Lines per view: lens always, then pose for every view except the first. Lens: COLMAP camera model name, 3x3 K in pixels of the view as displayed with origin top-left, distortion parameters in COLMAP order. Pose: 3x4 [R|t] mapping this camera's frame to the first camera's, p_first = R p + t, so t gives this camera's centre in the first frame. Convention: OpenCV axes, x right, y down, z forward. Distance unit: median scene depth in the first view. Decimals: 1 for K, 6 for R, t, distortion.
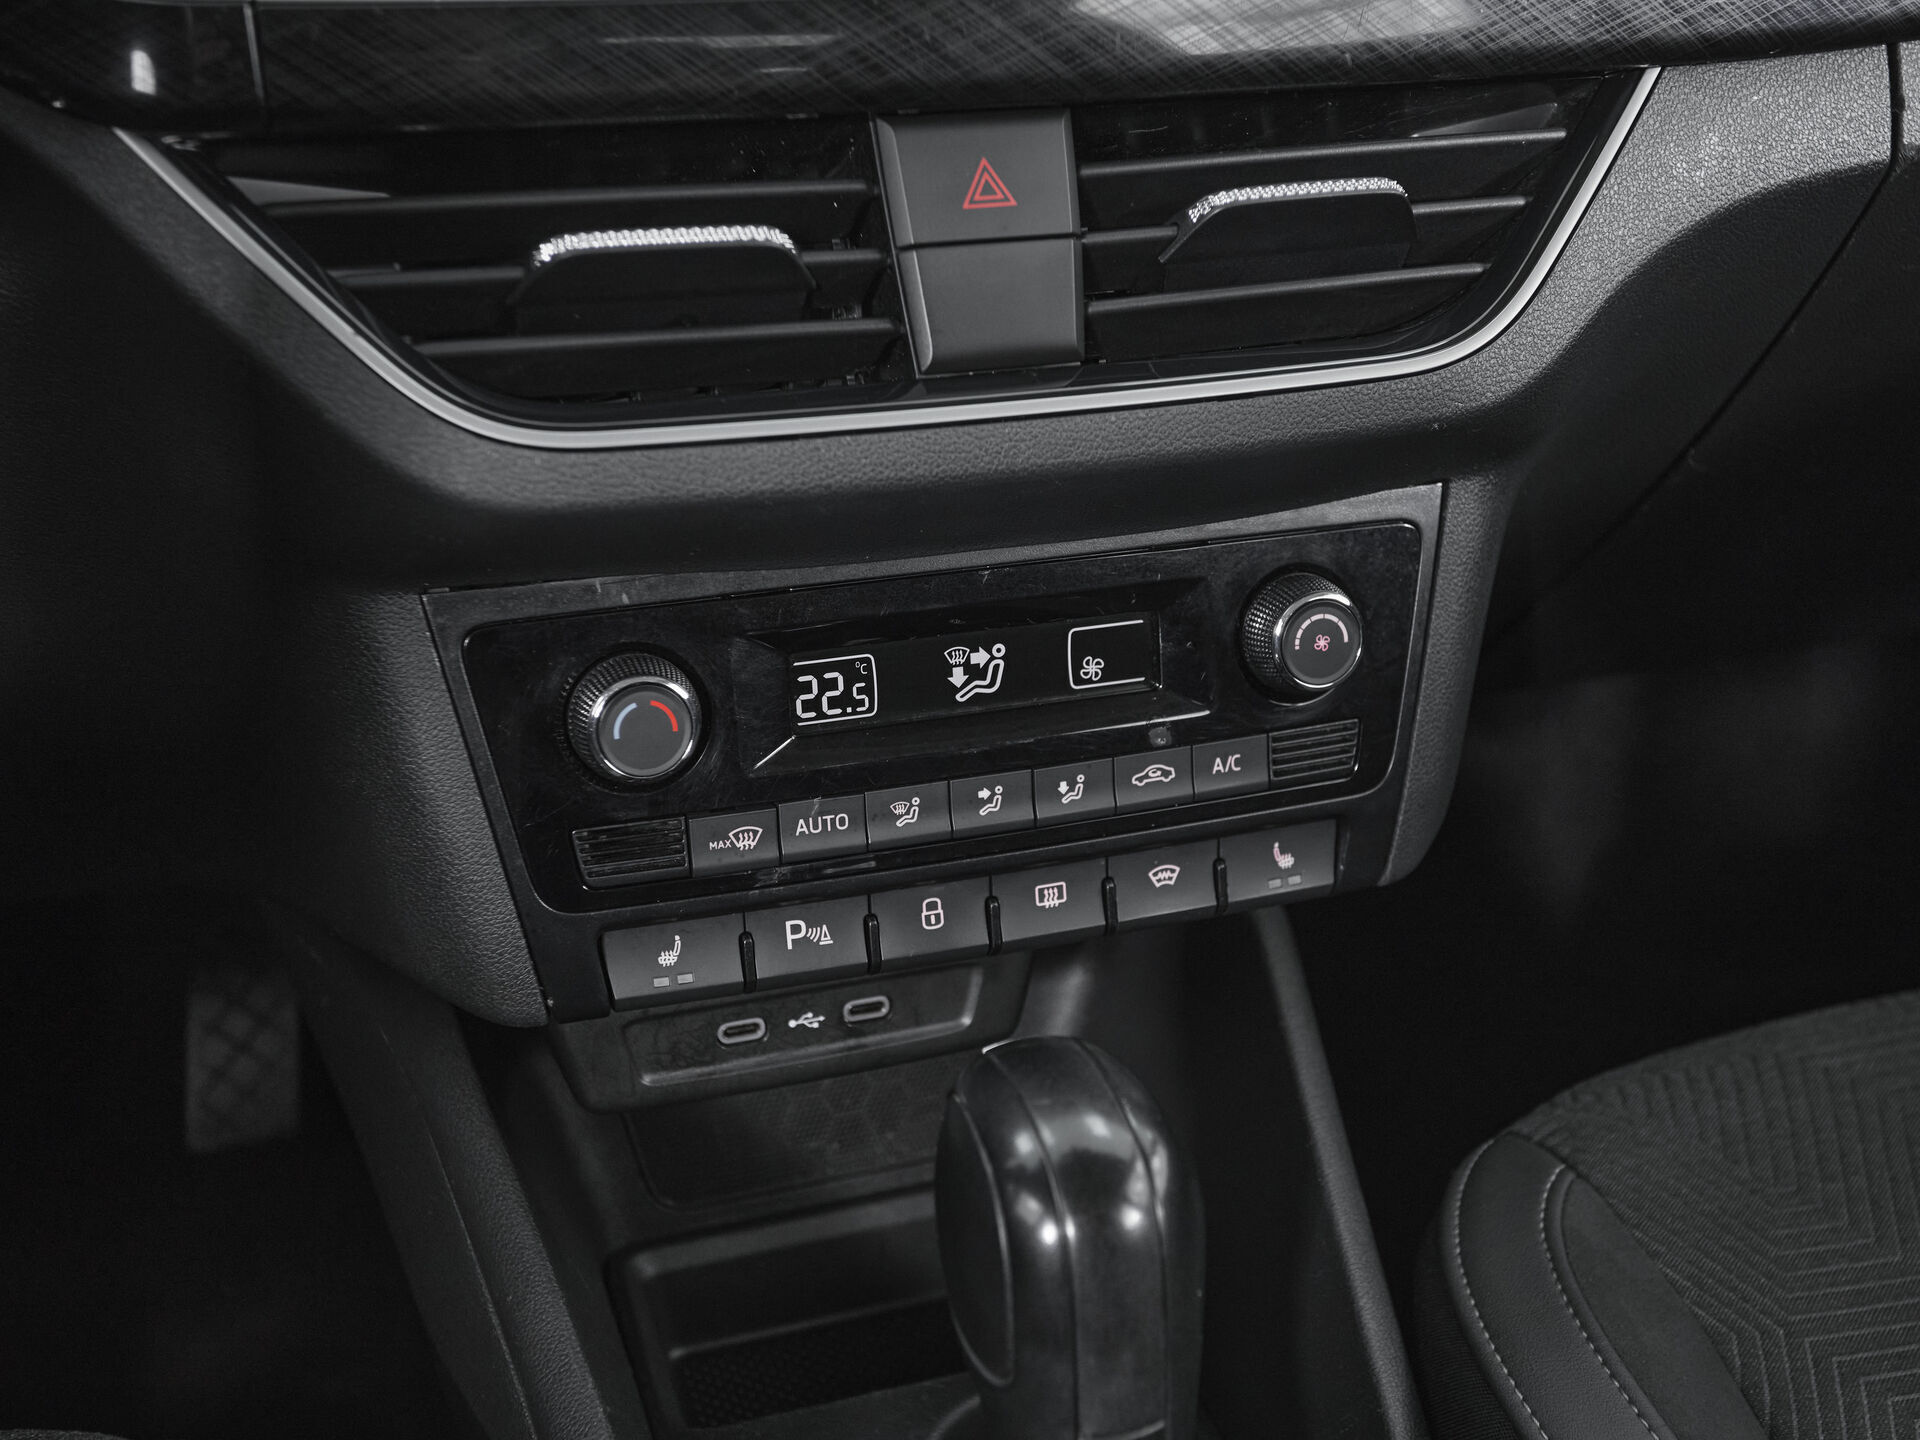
lens RADIAL K [[2216.2, 0, 954.3], [0, 2216.2, 721.3], [0, 0, 1]] dist [0.028721, 0.000000]
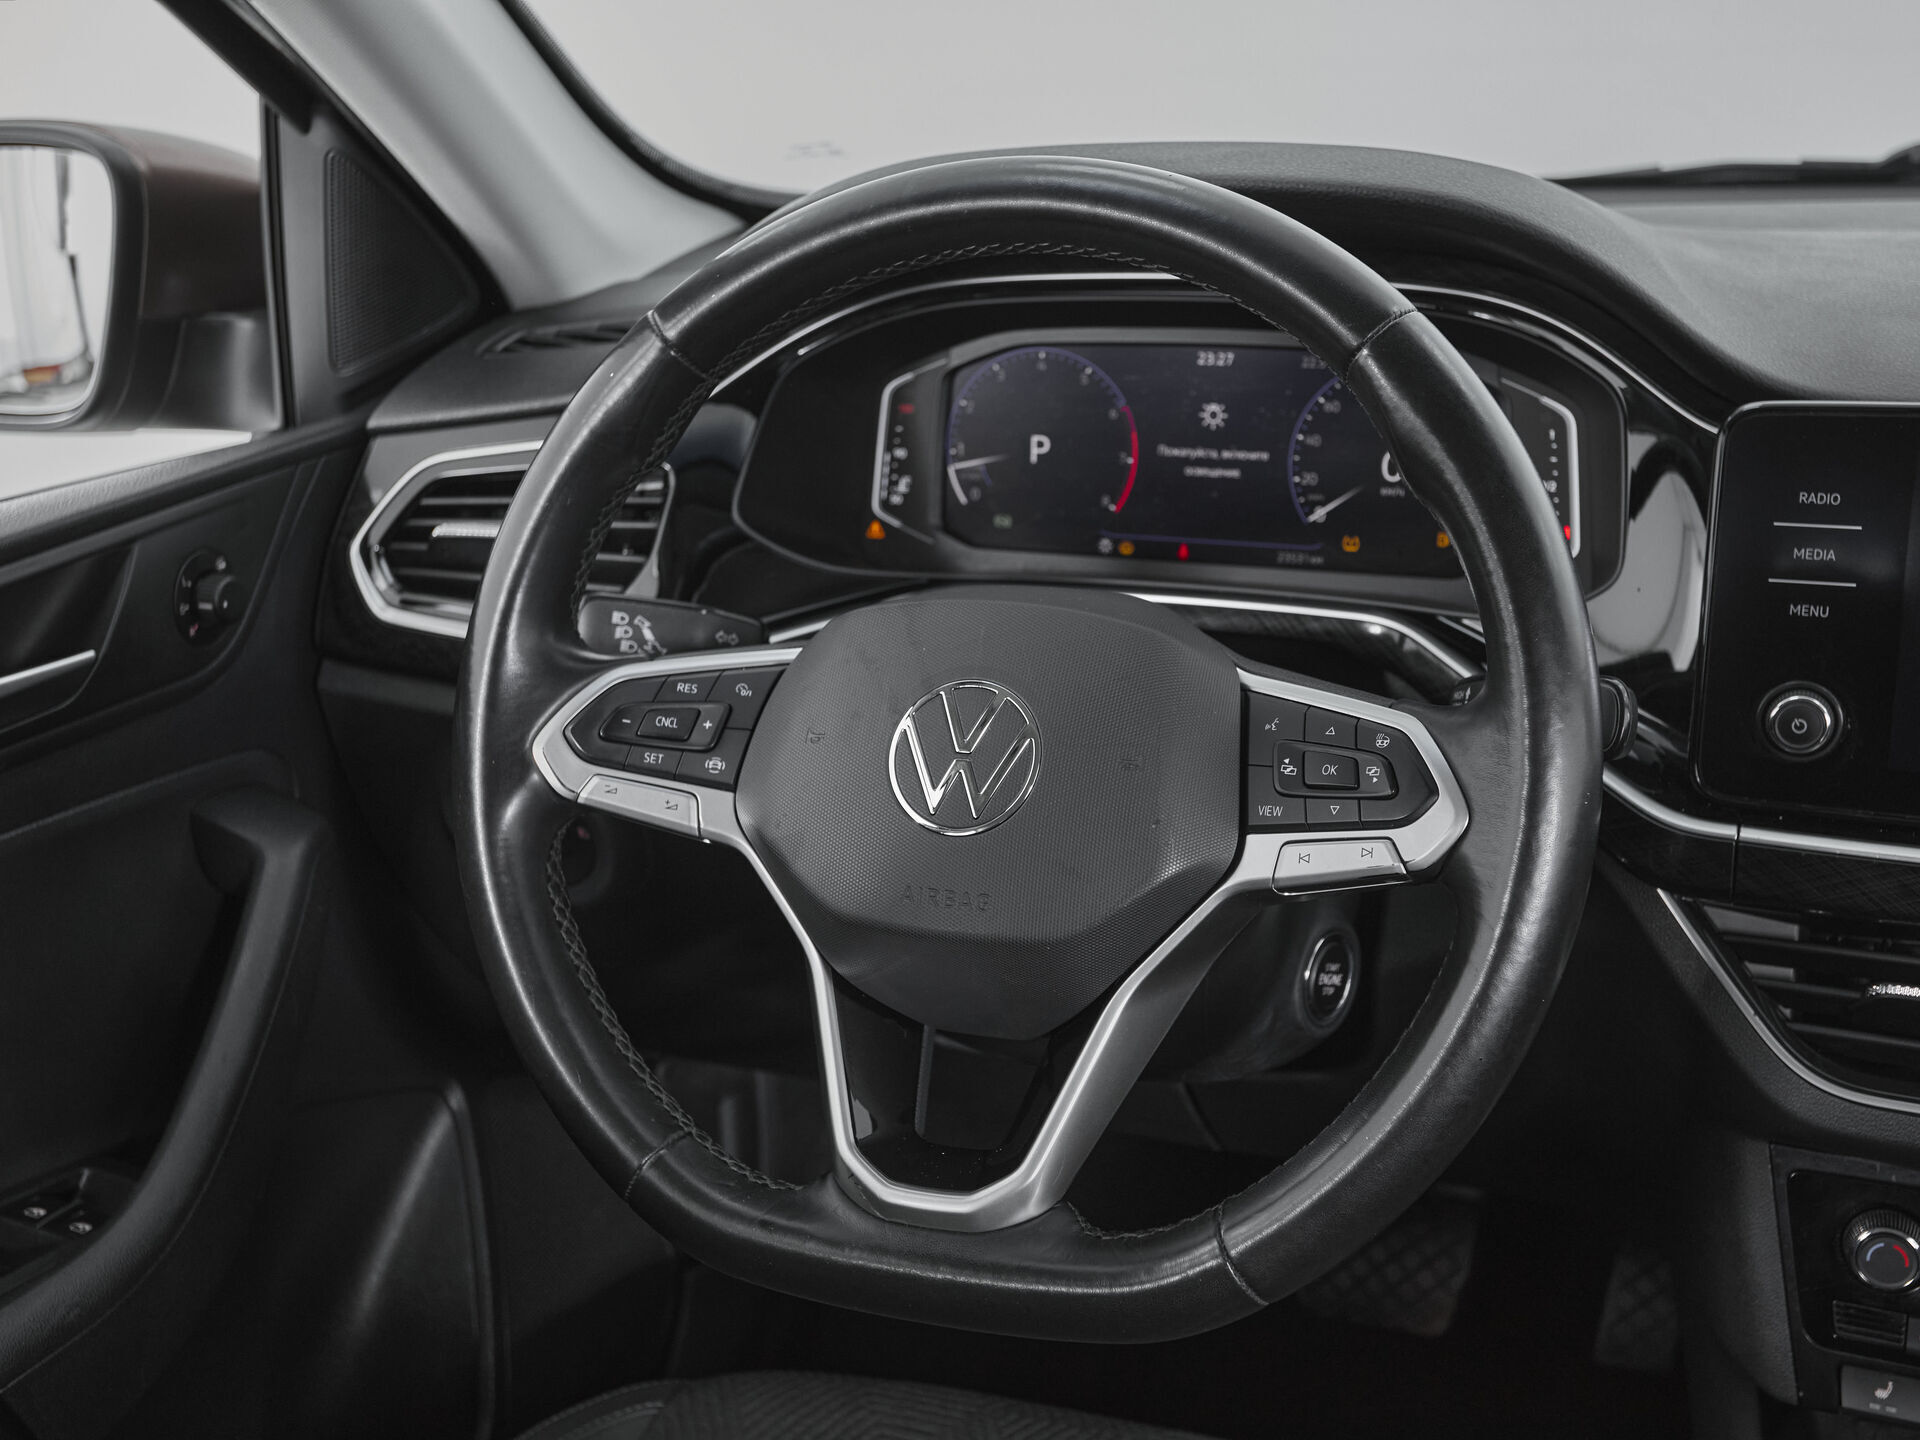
lens RADIAL K [[2127.3, 0, 972.9], [0, 2127.3, 706.5], [0, 0, 1]] dist [0.011969, 0.000000]
pose [[0.761773, 0.171752, -0.624663, 0.257269], [-0.220405, 0.975408, -0.000591, -0.239535], [0.609199, 0.138129, 0.780895, -0.704865]]
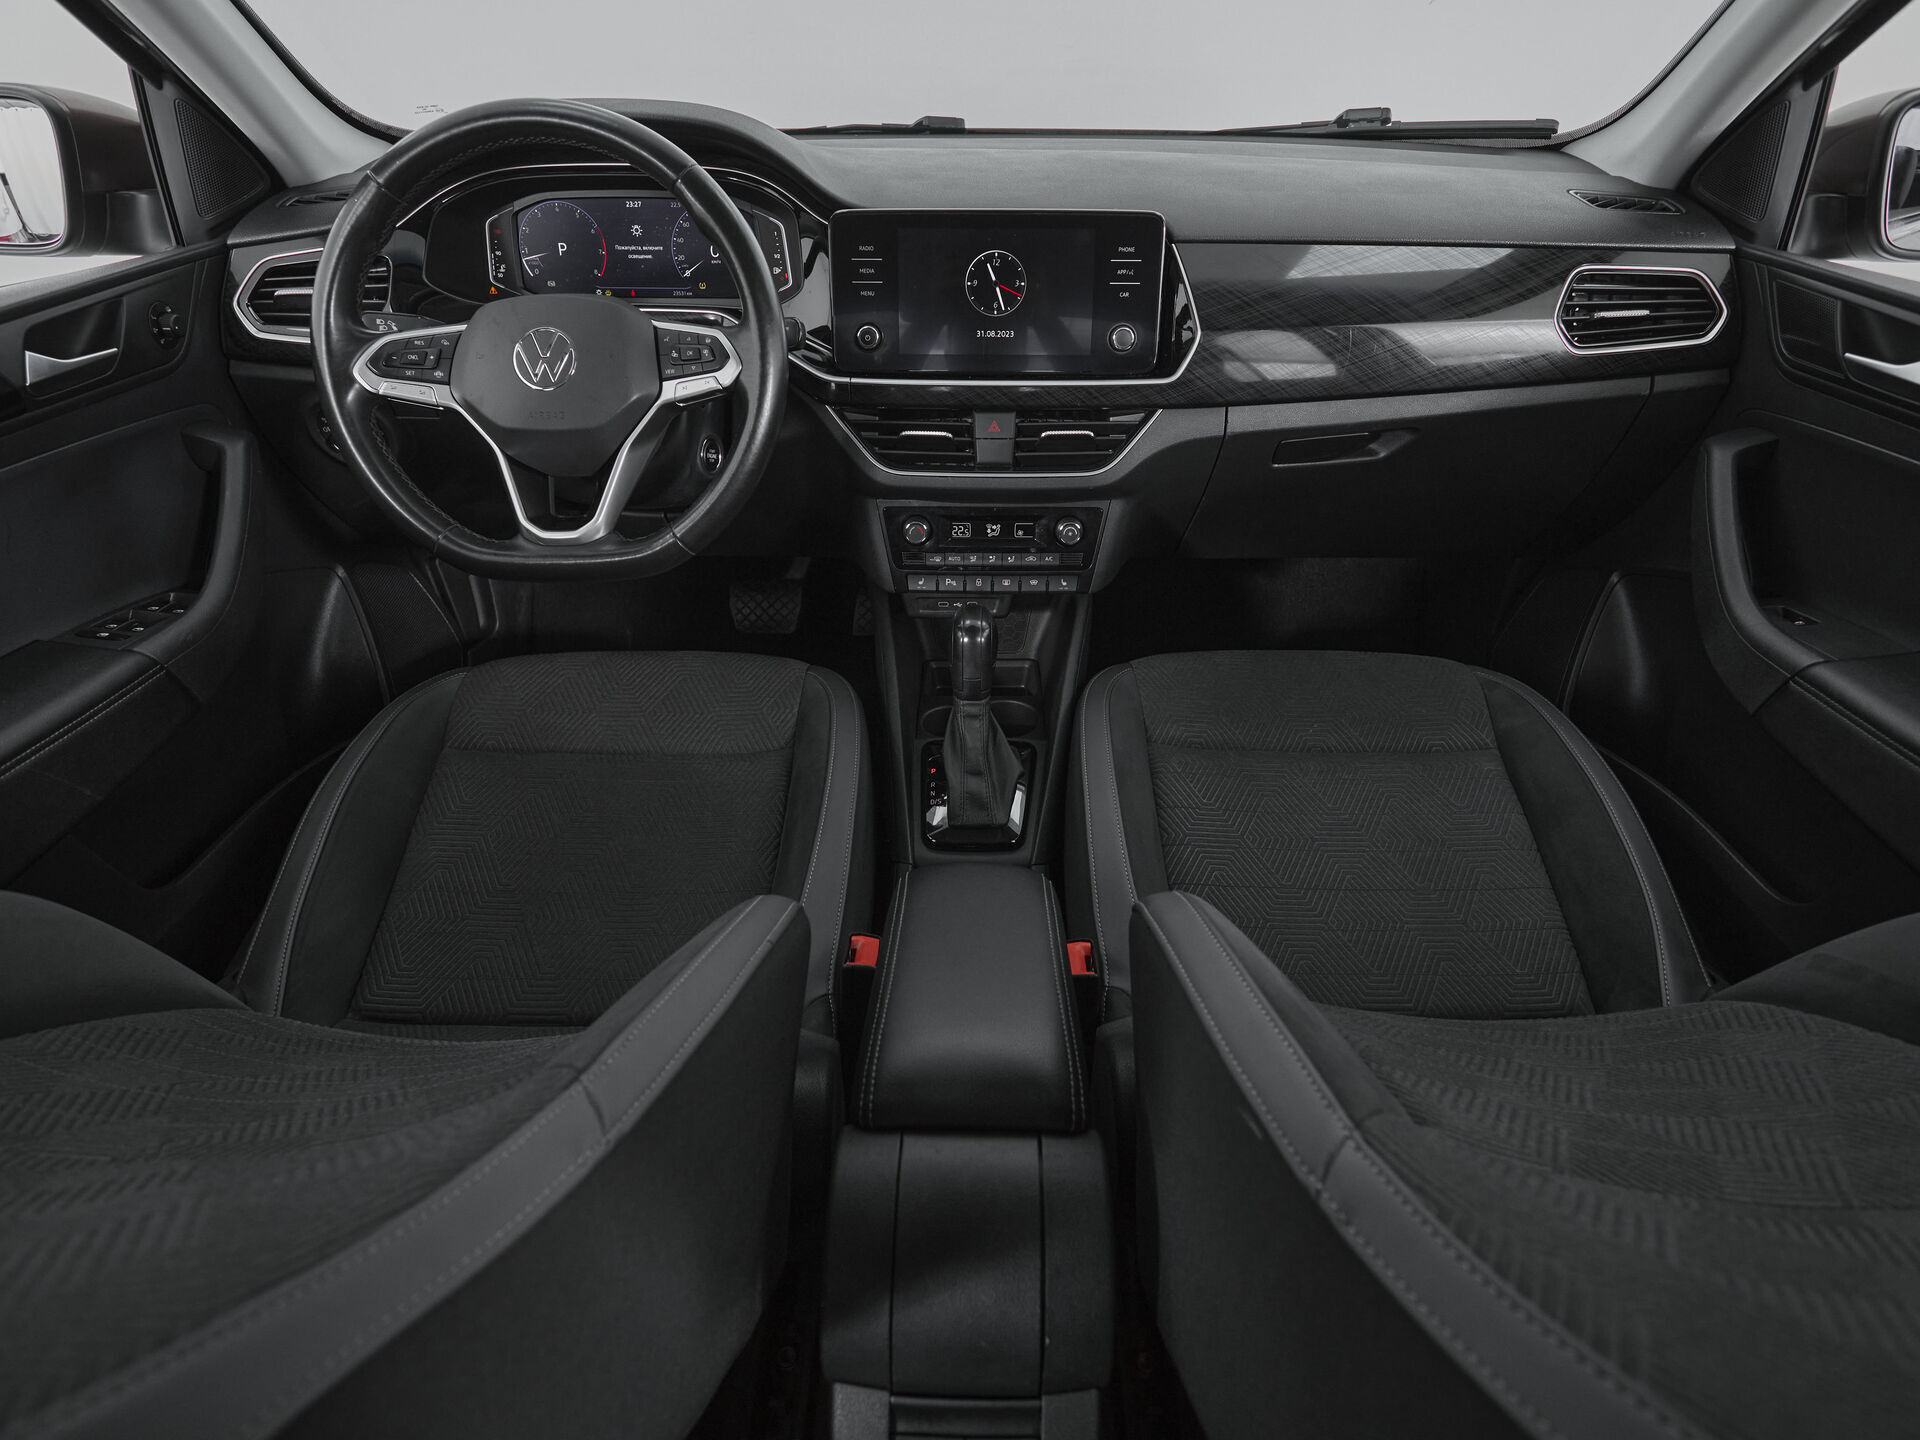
lens RADIAL K [[1039.6, 0, 956.4], [0, 1039.6, 710.2], [0, 0, 1]] dist [-0.002830, -0.004203]
pose [[0.938924, 0.178391, -0.294276, 0.647778], [-0.130297, 0.975767, 0.175786, -0.027501], [0.318504, -0.126706, 0.939415, -1.098941]]
